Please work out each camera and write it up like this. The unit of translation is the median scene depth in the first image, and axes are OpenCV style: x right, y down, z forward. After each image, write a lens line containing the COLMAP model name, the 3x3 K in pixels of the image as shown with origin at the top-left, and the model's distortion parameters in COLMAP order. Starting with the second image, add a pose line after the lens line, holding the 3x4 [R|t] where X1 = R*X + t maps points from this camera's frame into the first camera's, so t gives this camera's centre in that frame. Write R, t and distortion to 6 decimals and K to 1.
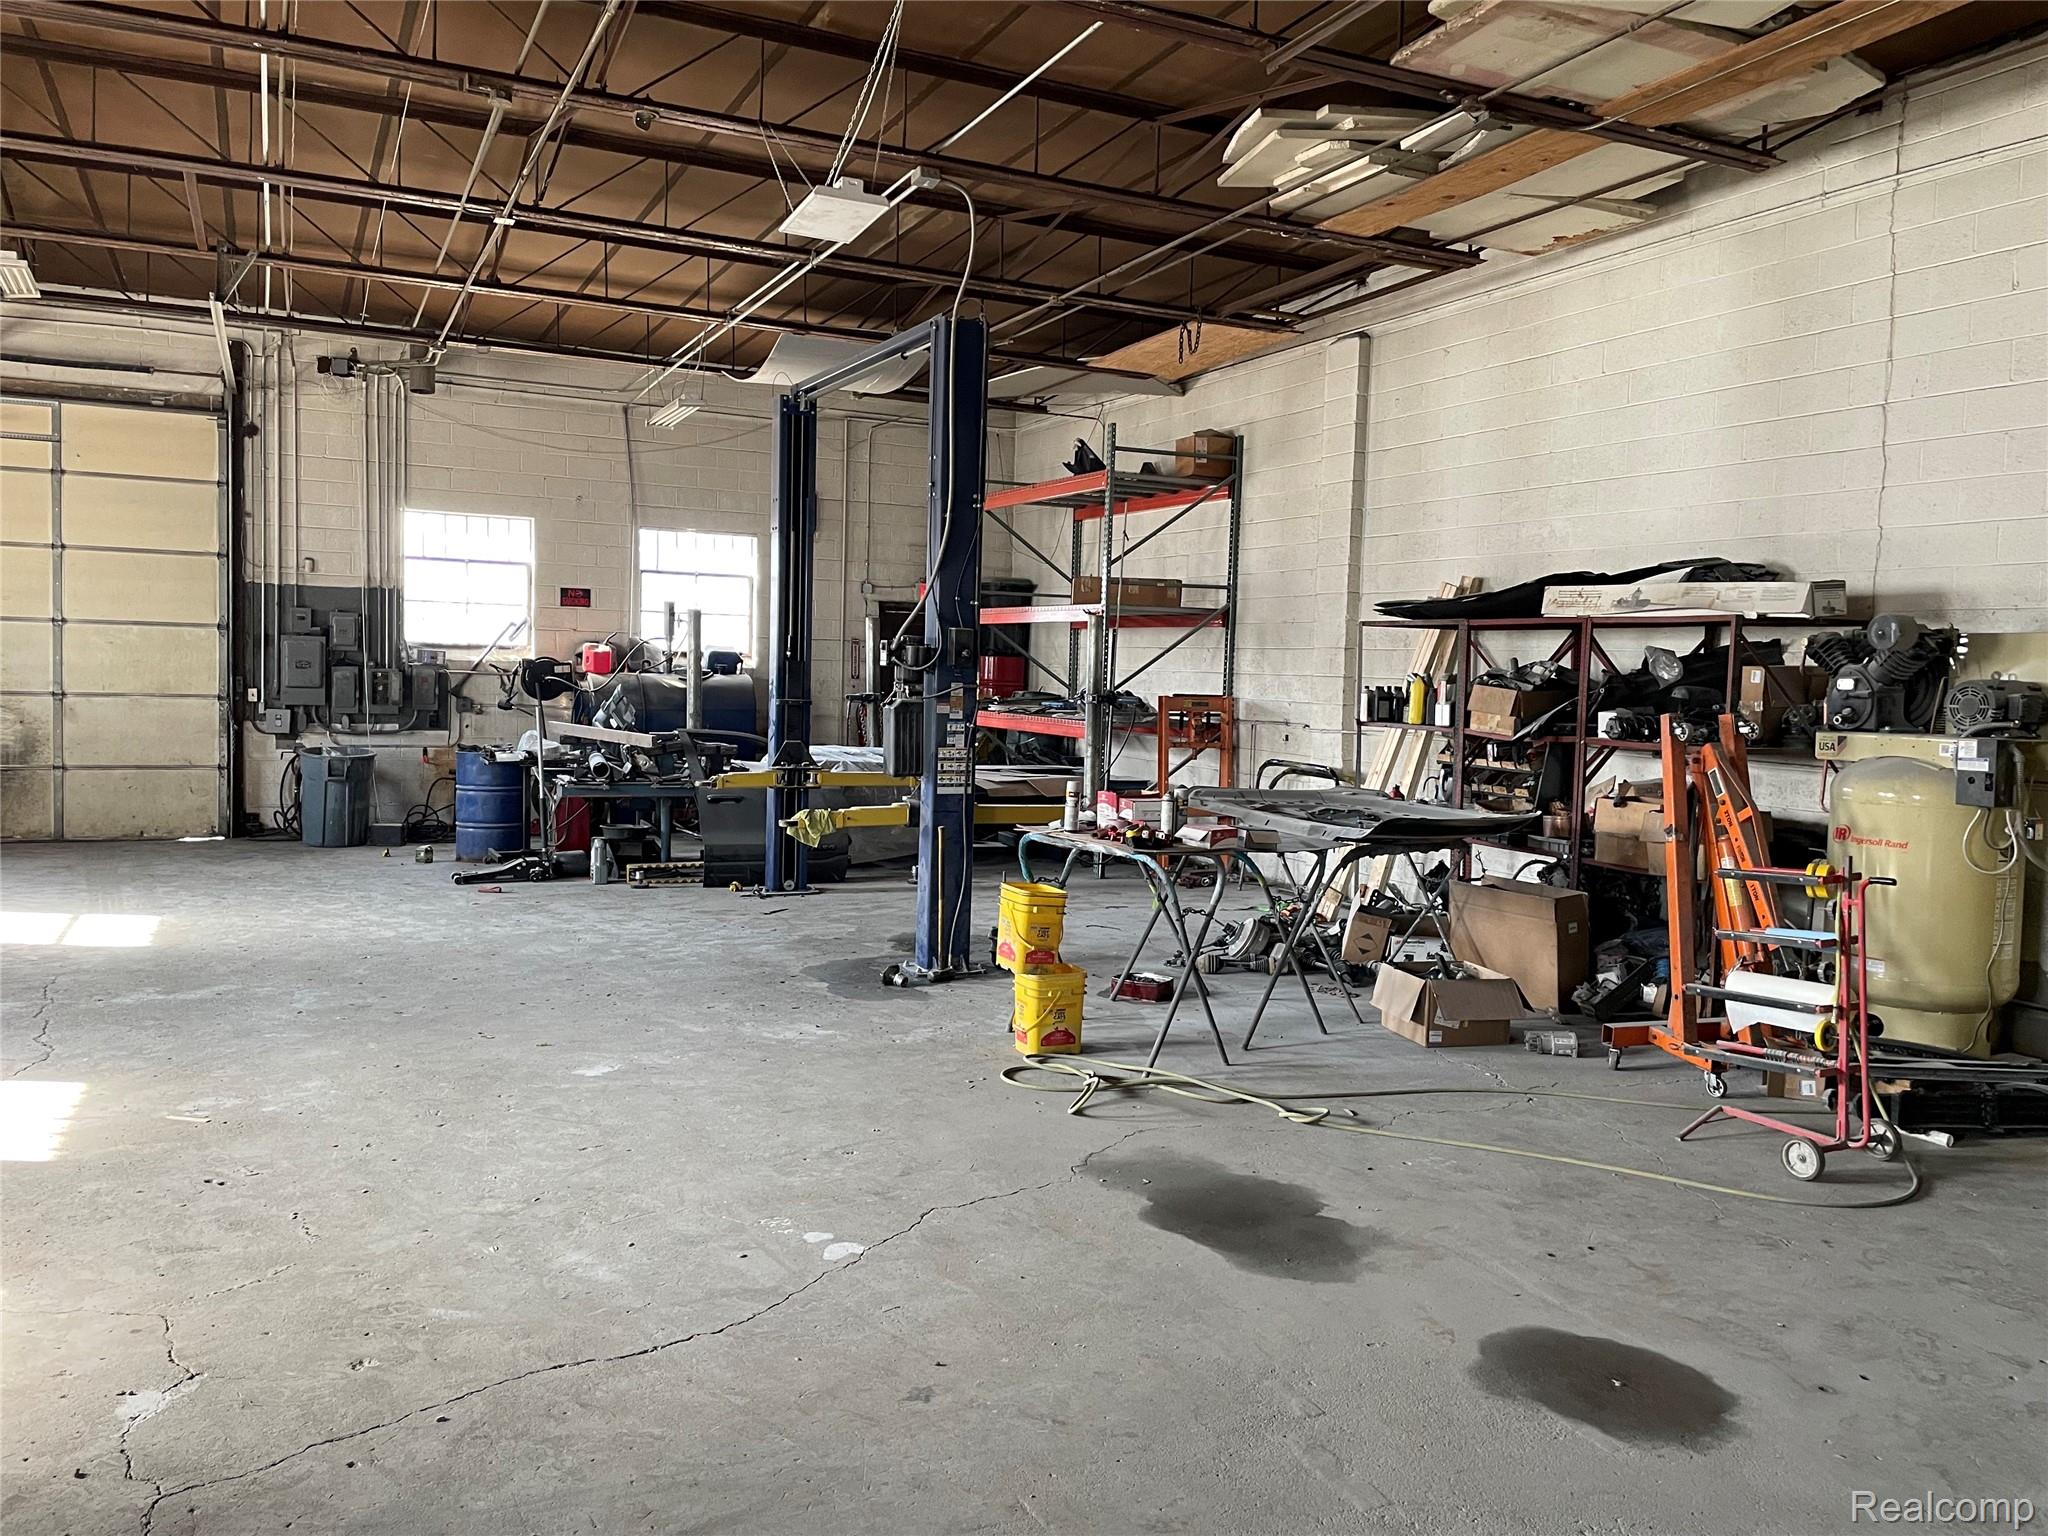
lens RADIAL K [[1536.3, 0, 1040.1], [0, 1536.3, 750.6], [0, 0, 1]] dist [0.096041, -0.125390]
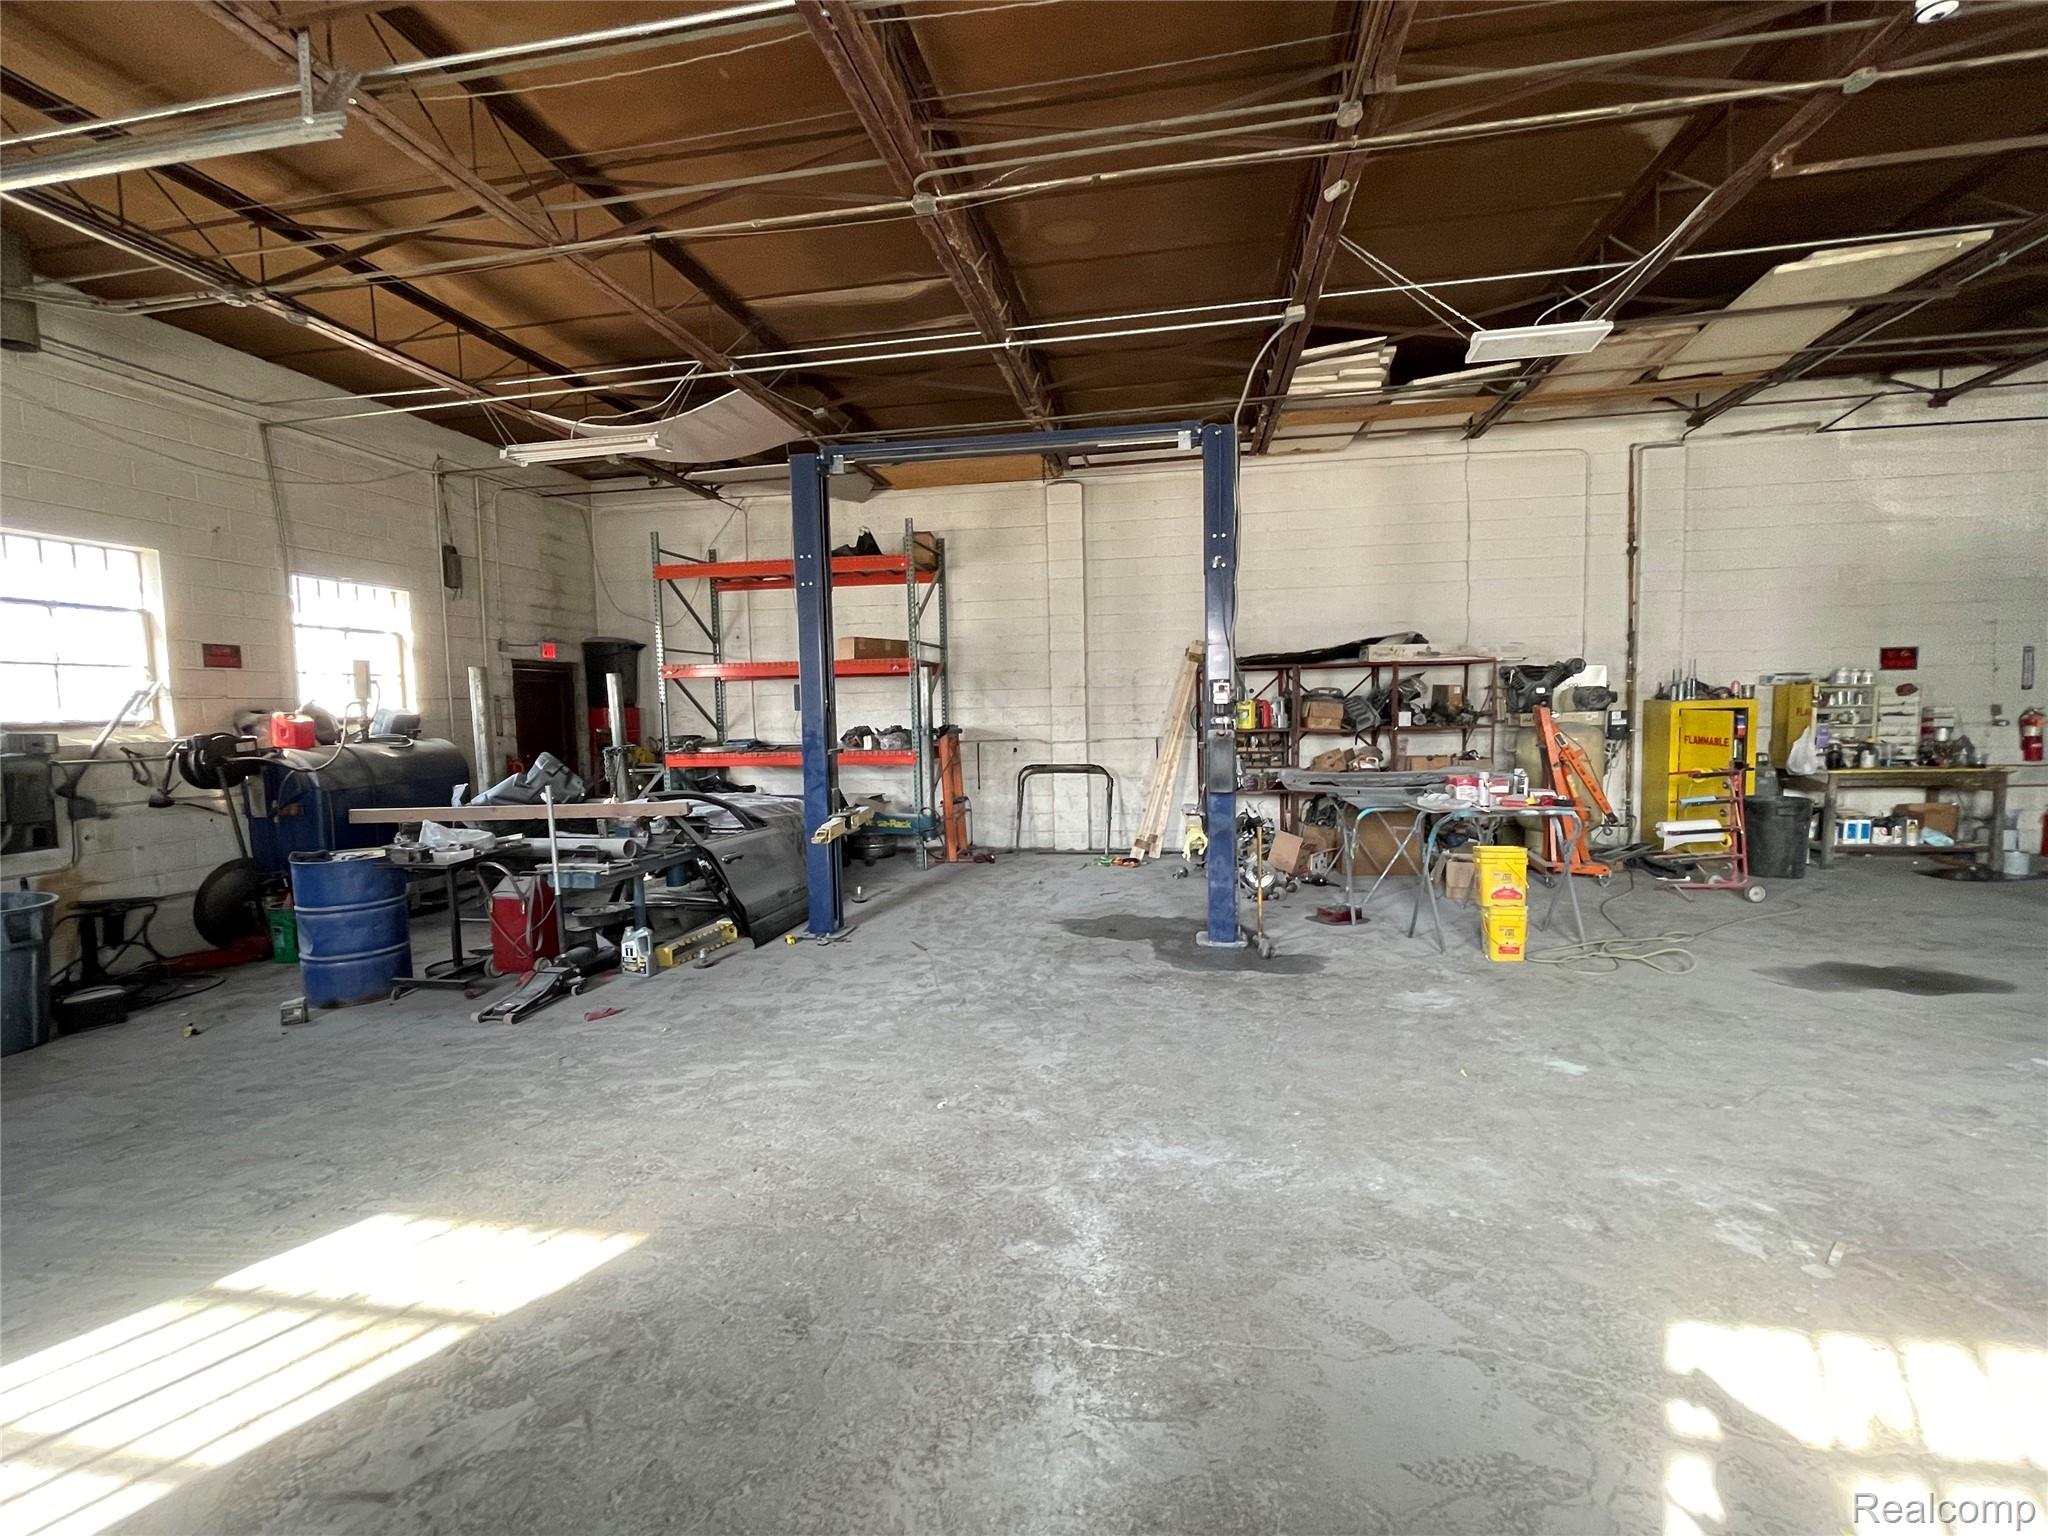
lens RADIAL K [[917.3, 0, 1030.5], [0, 917.3, 764.5], [0, 0, 1]] dist [0.000744, 0.000600]
pose [[0.583000, -0.095202, 0.806875, -0.767736], [0.085997, 0.994763, 0.055234, -0.059863], [-0.807908, 0.037187, 0.588134, 0.688040]]
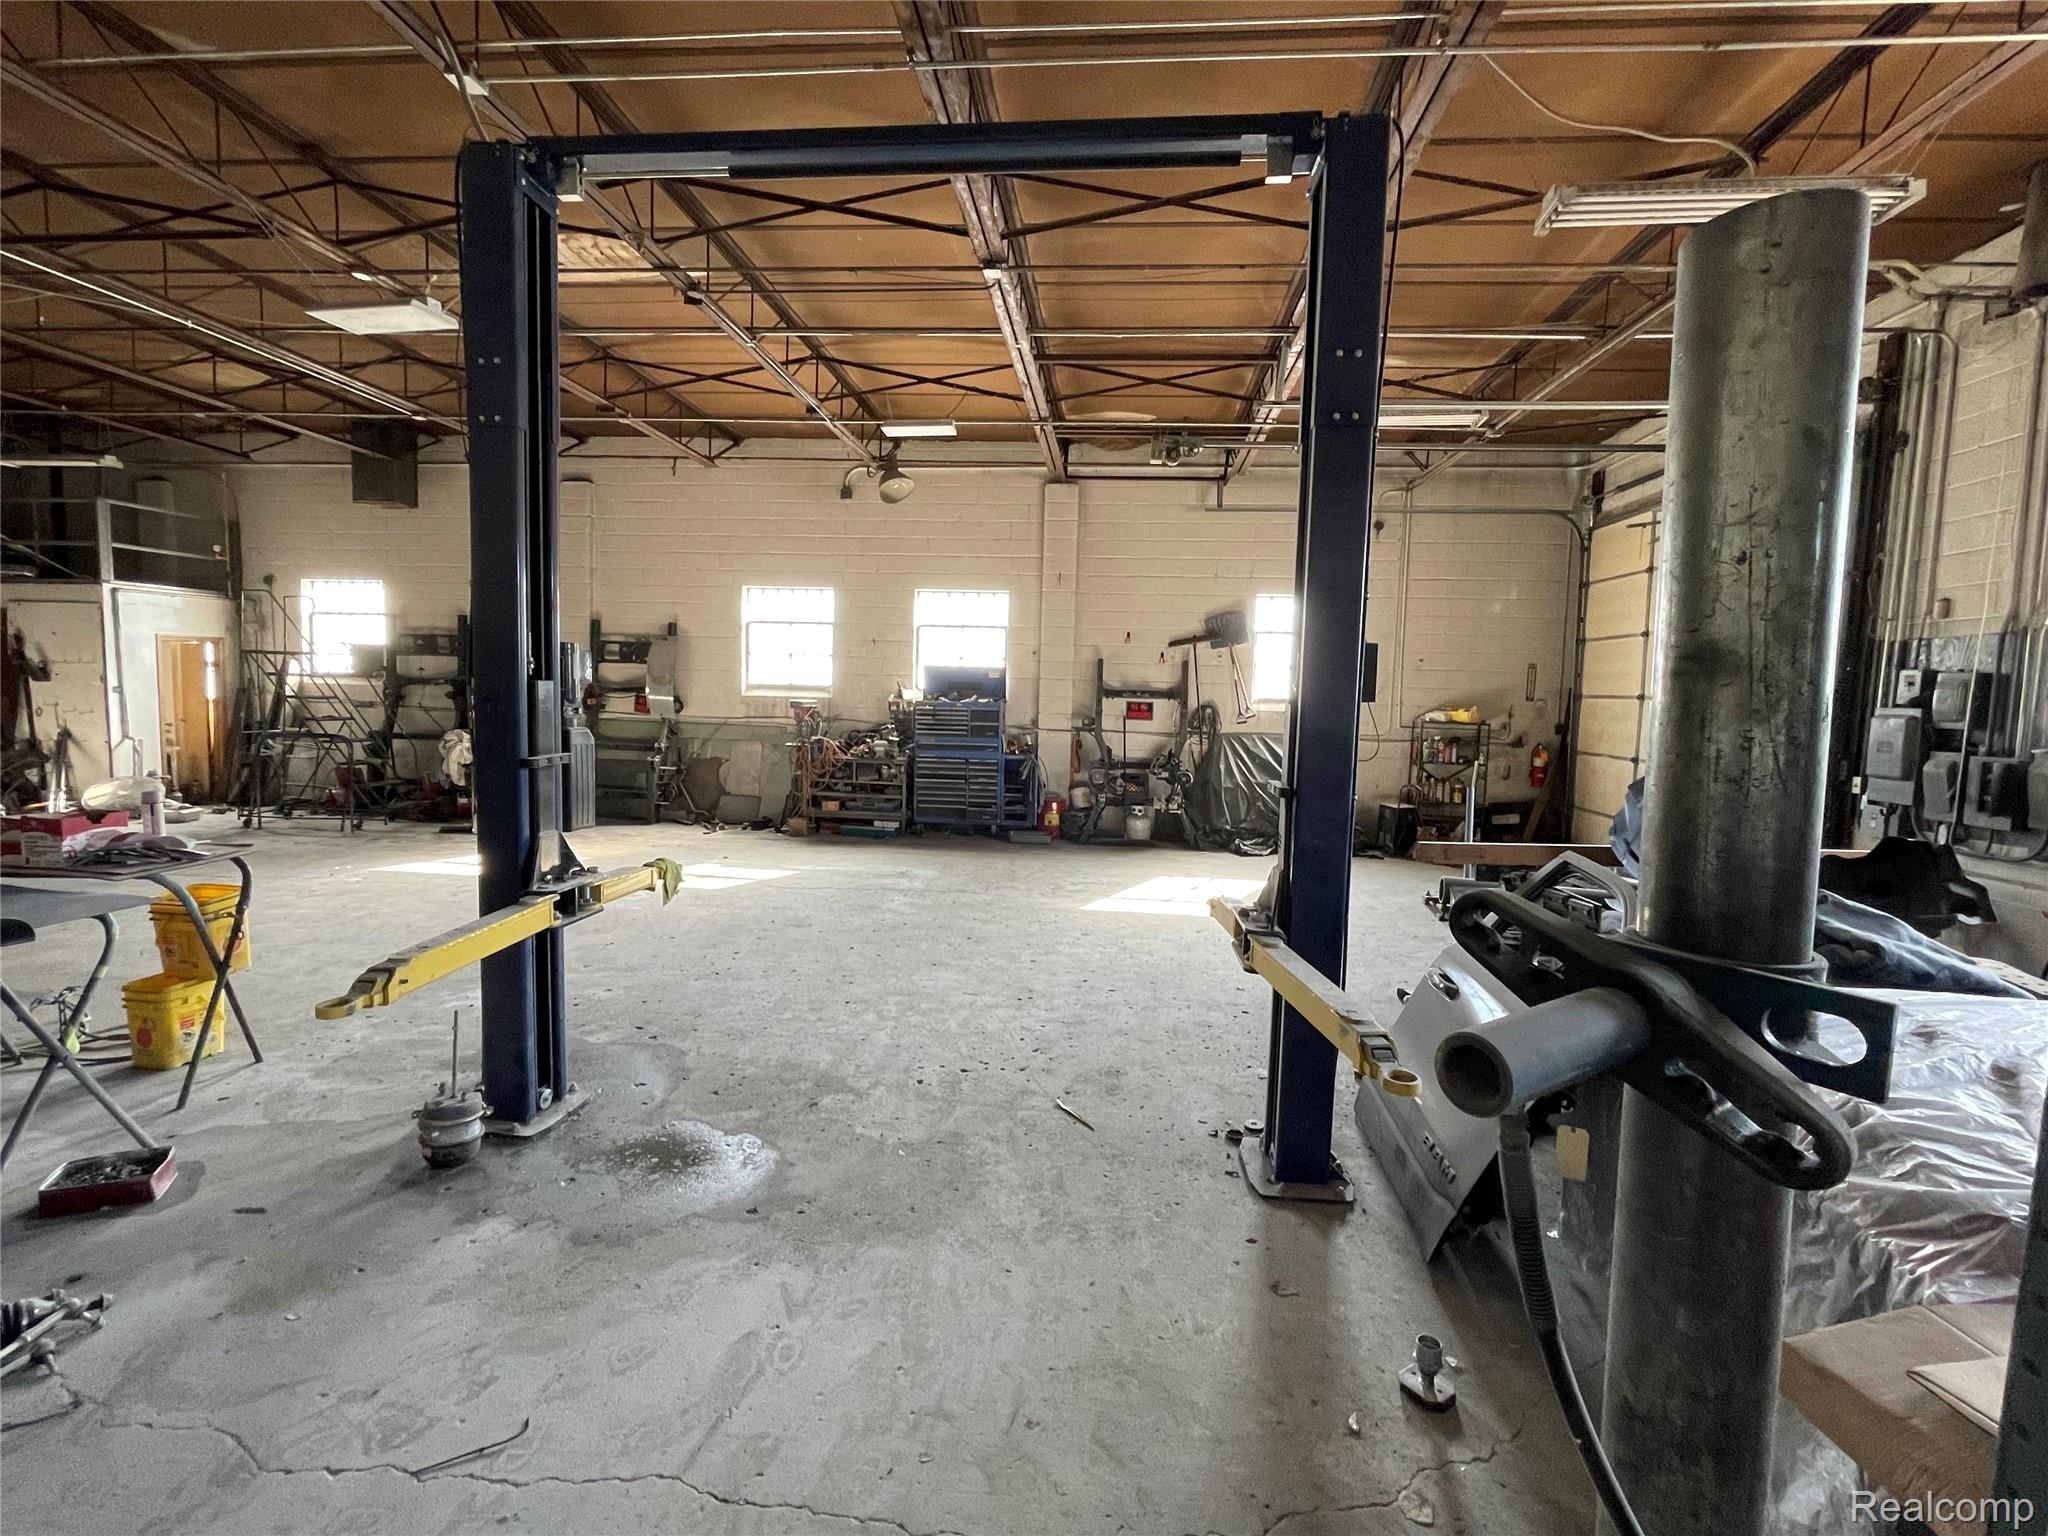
lens RADIAL K [[917.3, 0, 1018.1], [0, 917.3, 775.6], [0, 0, 1]] dist [0.000744, 0.000600]
pose [[-0.531069, 0.029983, -0.846798, 0.175312], [-0.092513, 0.991347, 0.093121, -0.071185], [0.842263, 0.127794, -0.523700, 1.416071]]
